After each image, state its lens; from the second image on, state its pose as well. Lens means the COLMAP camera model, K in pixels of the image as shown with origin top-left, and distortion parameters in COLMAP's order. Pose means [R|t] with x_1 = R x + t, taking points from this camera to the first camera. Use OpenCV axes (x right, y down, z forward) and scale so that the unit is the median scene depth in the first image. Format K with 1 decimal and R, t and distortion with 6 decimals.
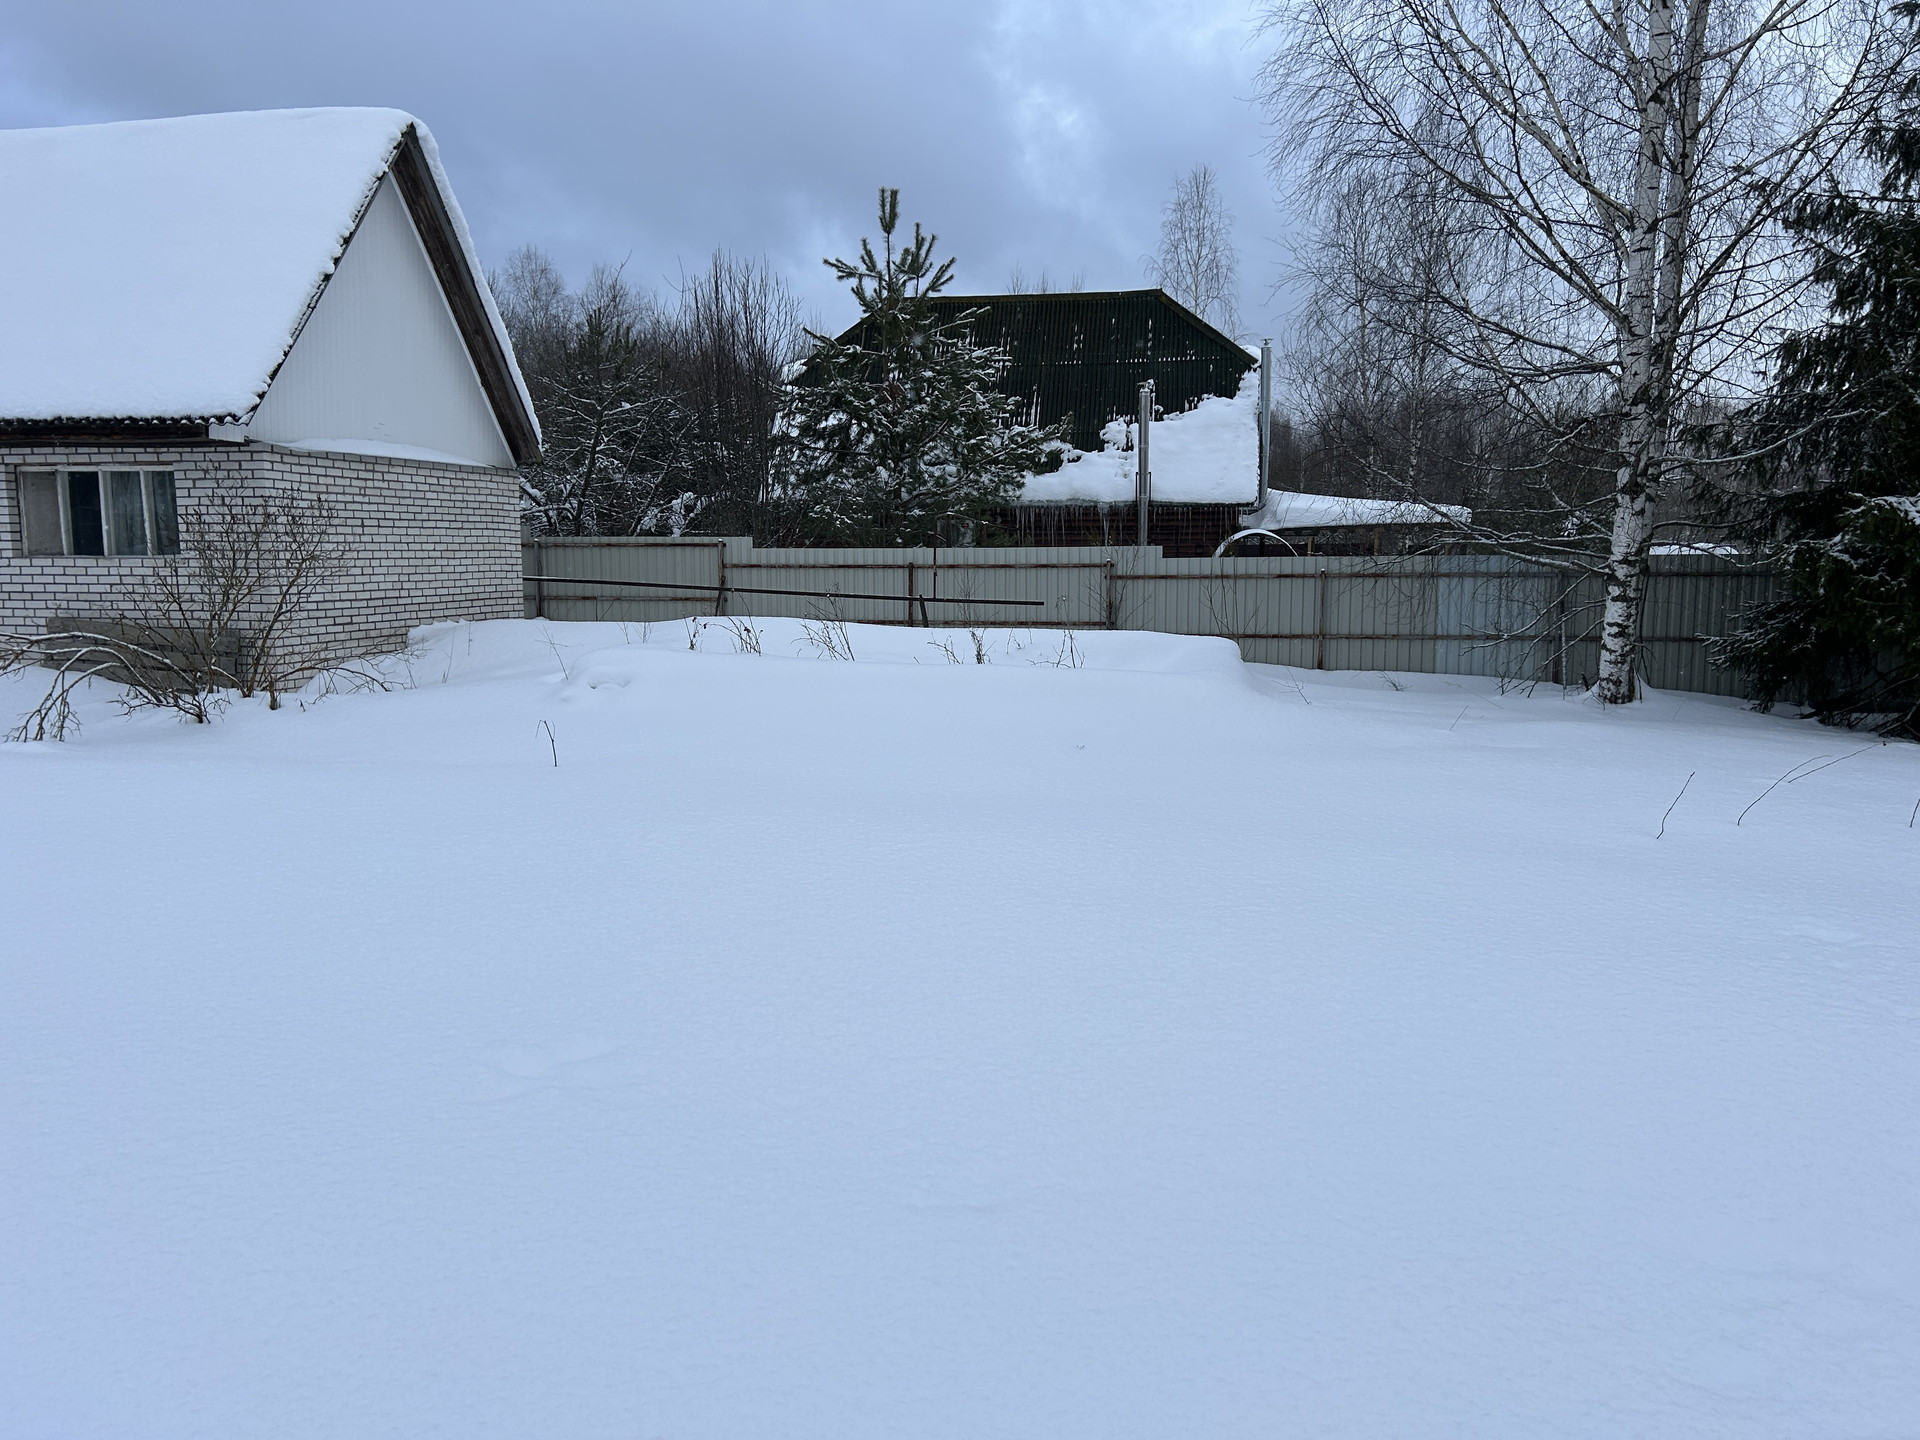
lens RADIAL K [[1436.1, 0, 962.5], [0, 1436.1, 732.7], [0, 0, 1]] dist [0.075702, -0.078198]
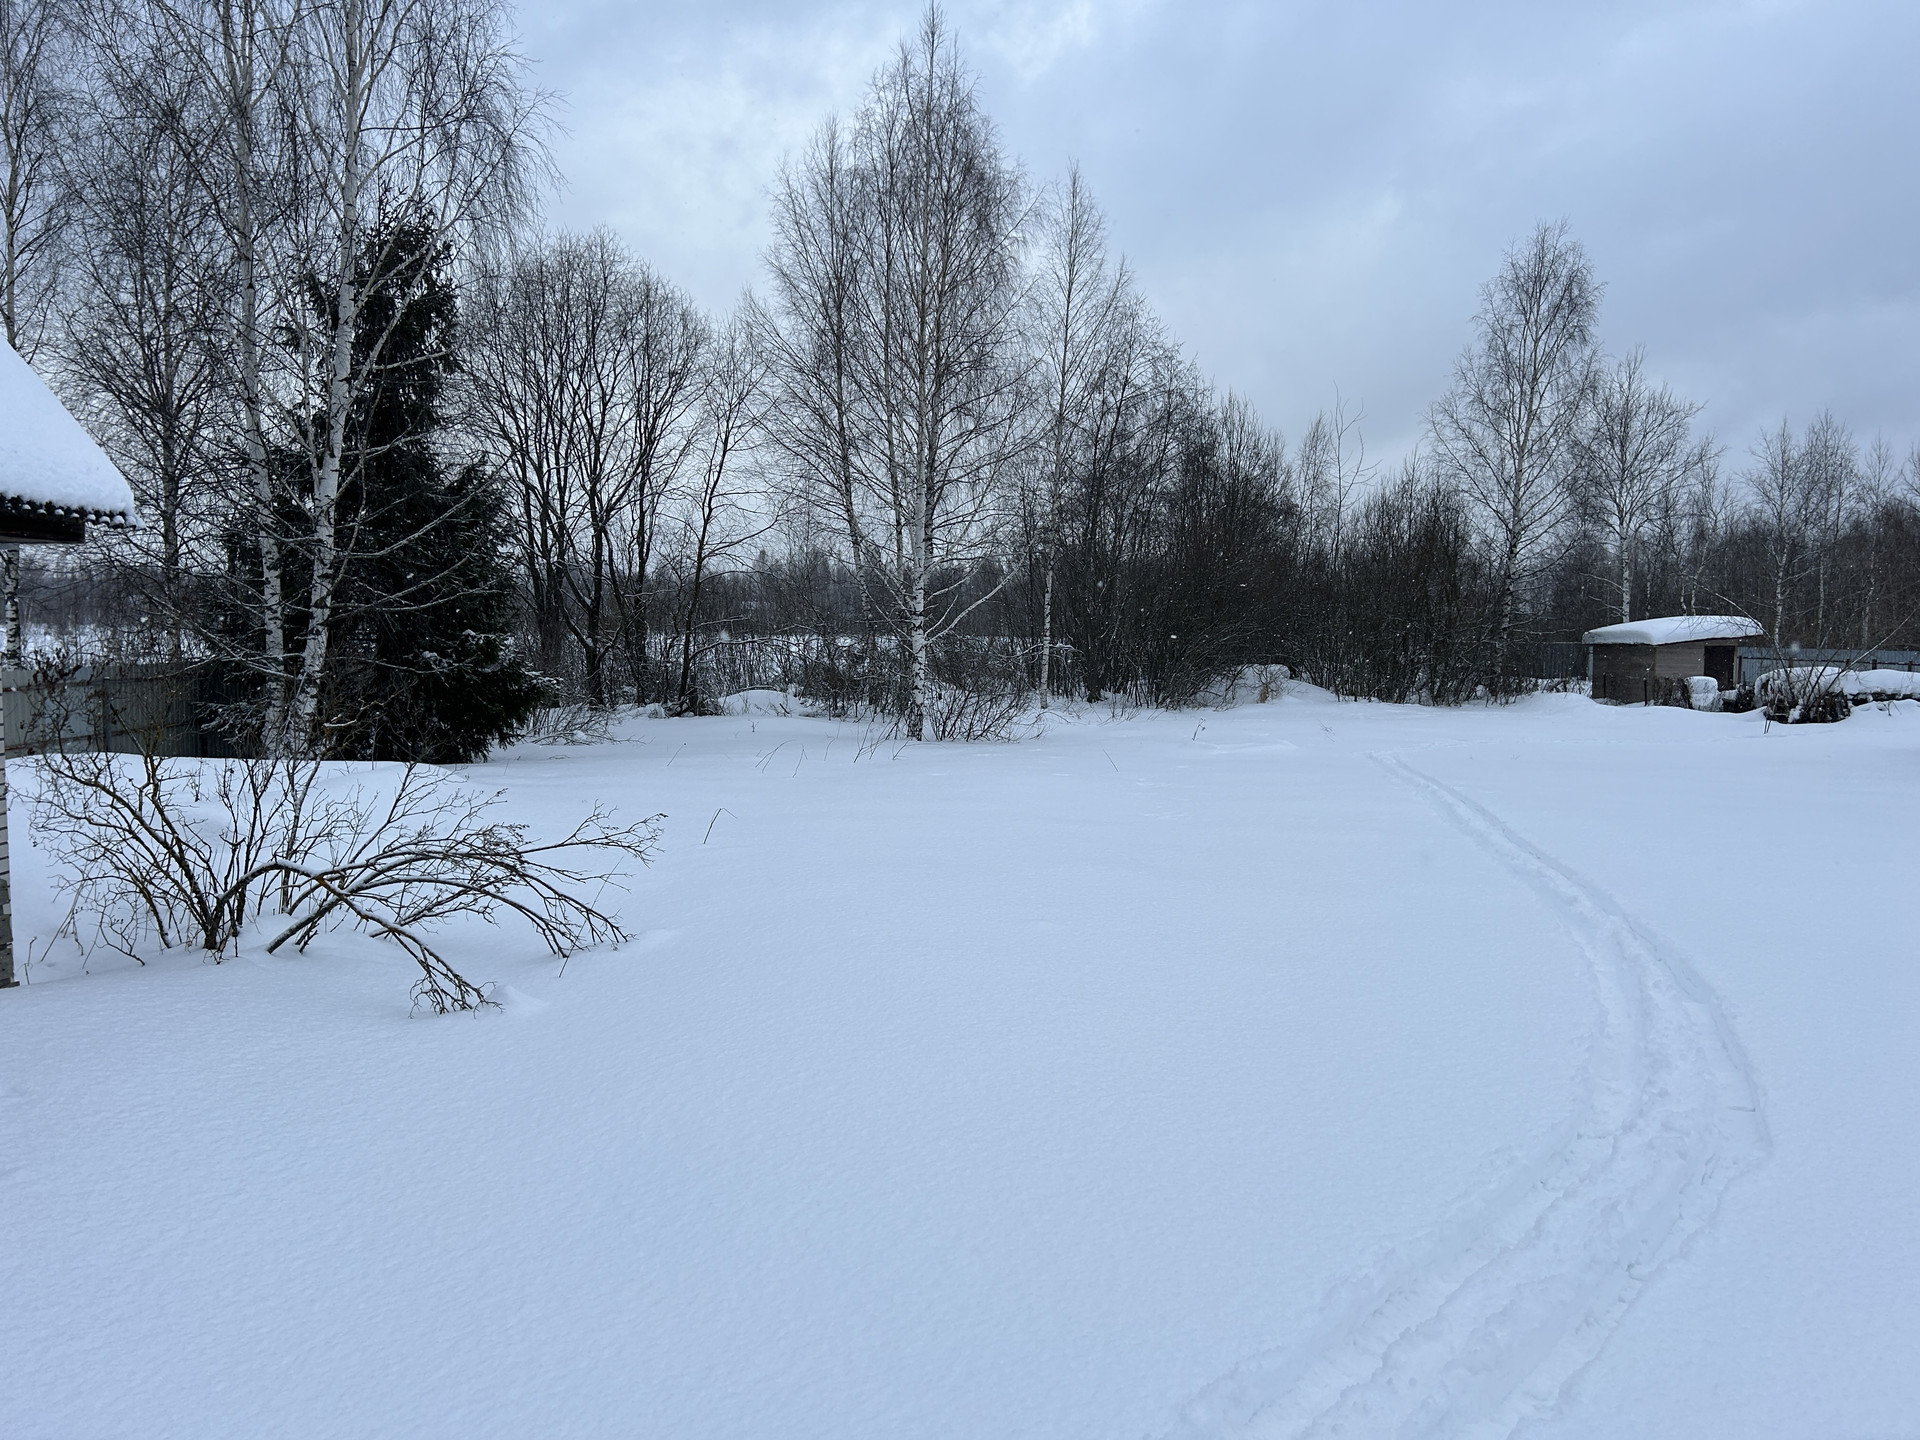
lens RADIAL K [[1436.1, 0, 973.4], [0, 1436.1, 725.1], [0, 0, 1]] dist [0.075702, -0.078198]
pose [[-0.292996, -0.067155, 0.953752, -0.857834], [0.111820, 0.988278, 0.103937, -0.105822], [-0.949552, 0.137102, -0.282053, 0.590425]]
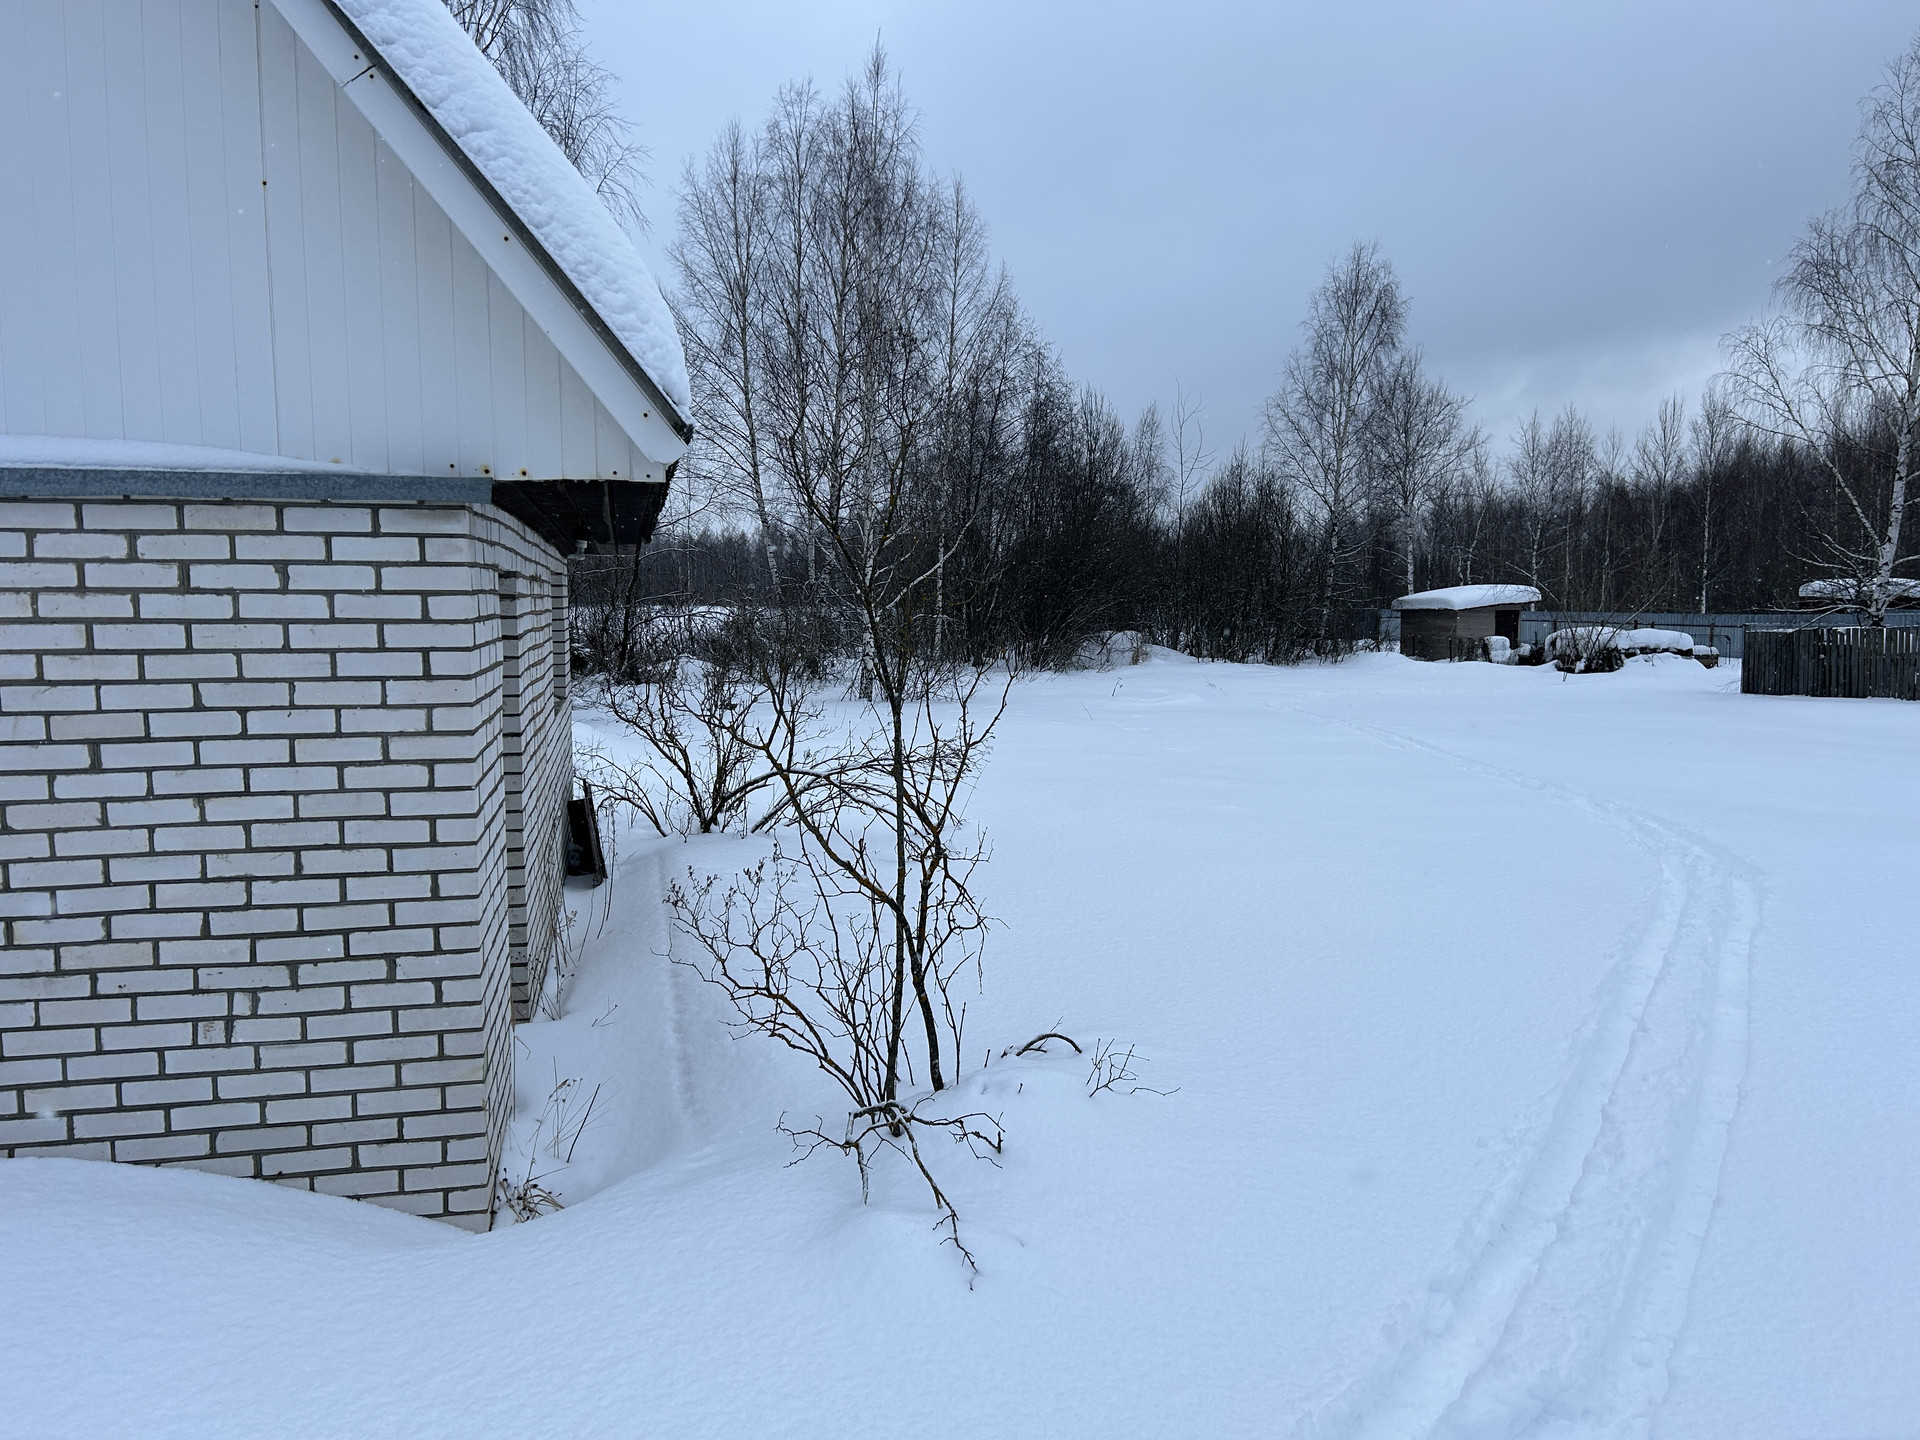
lens RADIAL K [[1436.1, 0, 956.4], [0, 1436.1, 735.0], [0, 0, 1]] dist [0.075702, -0.078198]
pose [[-0.432735, -0.086615, 0.897351, -0.995311], [0.112078, 0.982483, 0.148880, -0.145011], [-0.894527, 0.164999, -0.415447, 0.864911]]
